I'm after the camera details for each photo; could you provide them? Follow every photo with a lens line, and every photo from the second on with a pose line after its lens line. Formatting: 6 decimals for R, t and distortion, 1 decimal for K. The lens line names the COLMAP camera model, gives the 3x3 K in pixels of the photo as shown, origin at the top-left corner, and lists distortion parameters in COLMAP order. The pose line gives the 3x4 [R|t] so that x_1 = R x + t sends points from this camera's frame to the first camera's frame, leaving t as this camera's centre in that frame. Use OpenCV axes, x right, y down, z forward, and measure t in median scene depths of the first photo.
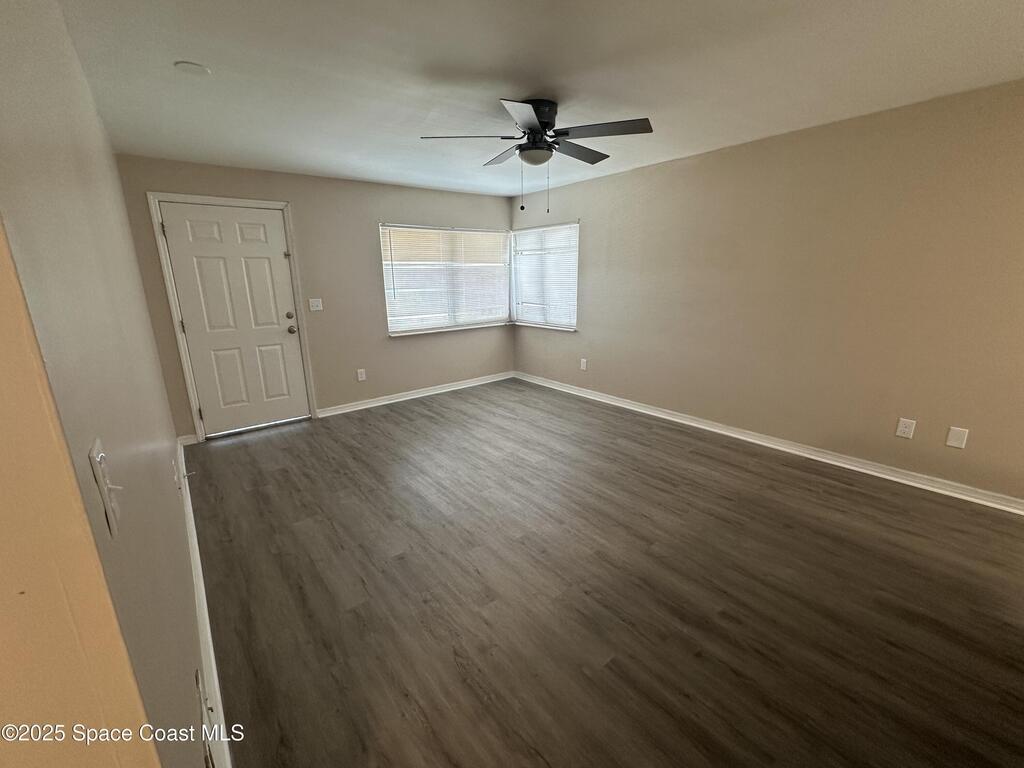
lens RADIAL K [[407.5, 0, 511.1], [0, 407.5, 381.0], [0, 0, 1]] dist [-0.002807, 0.000091]
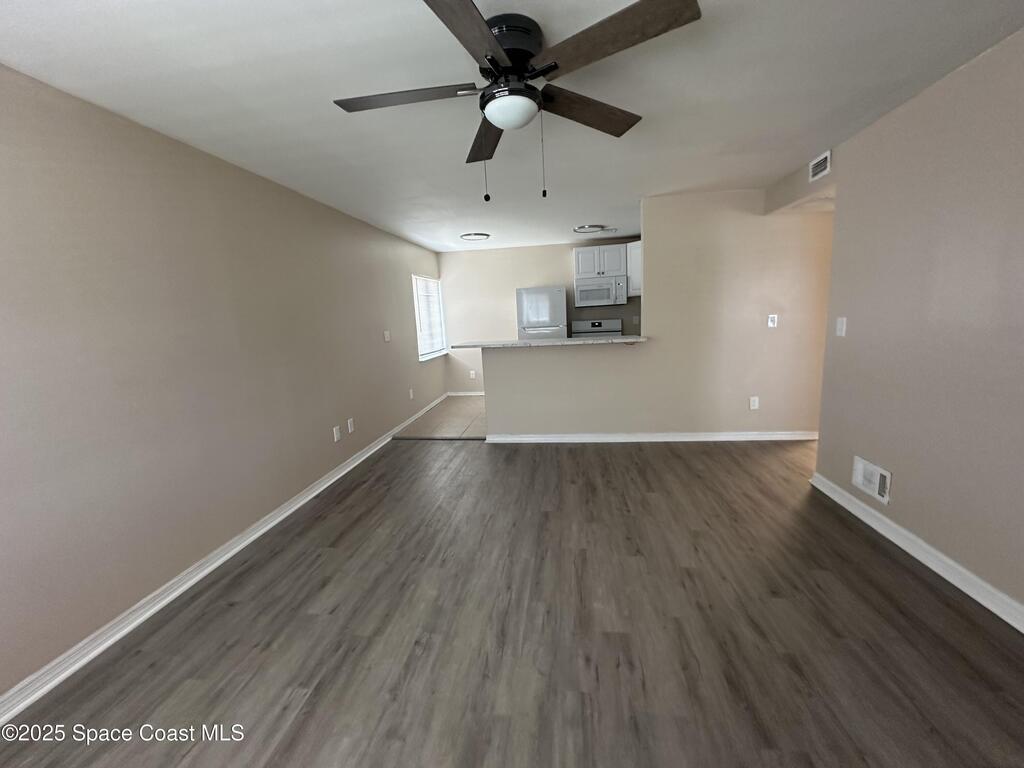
lens RADIAL K [[407.5, 0, 513.6], [0, 407.5, 382.4], [0, 0, 1]] dist [-0.002807, 0.000091]
pose [[-0.681687, -0.068420, 0.728438, -0.338518], [0.248740, 0.914641, 0.318685, -0.280928], [-0.688063, 0.398435, -0.606480, 1.190774]]
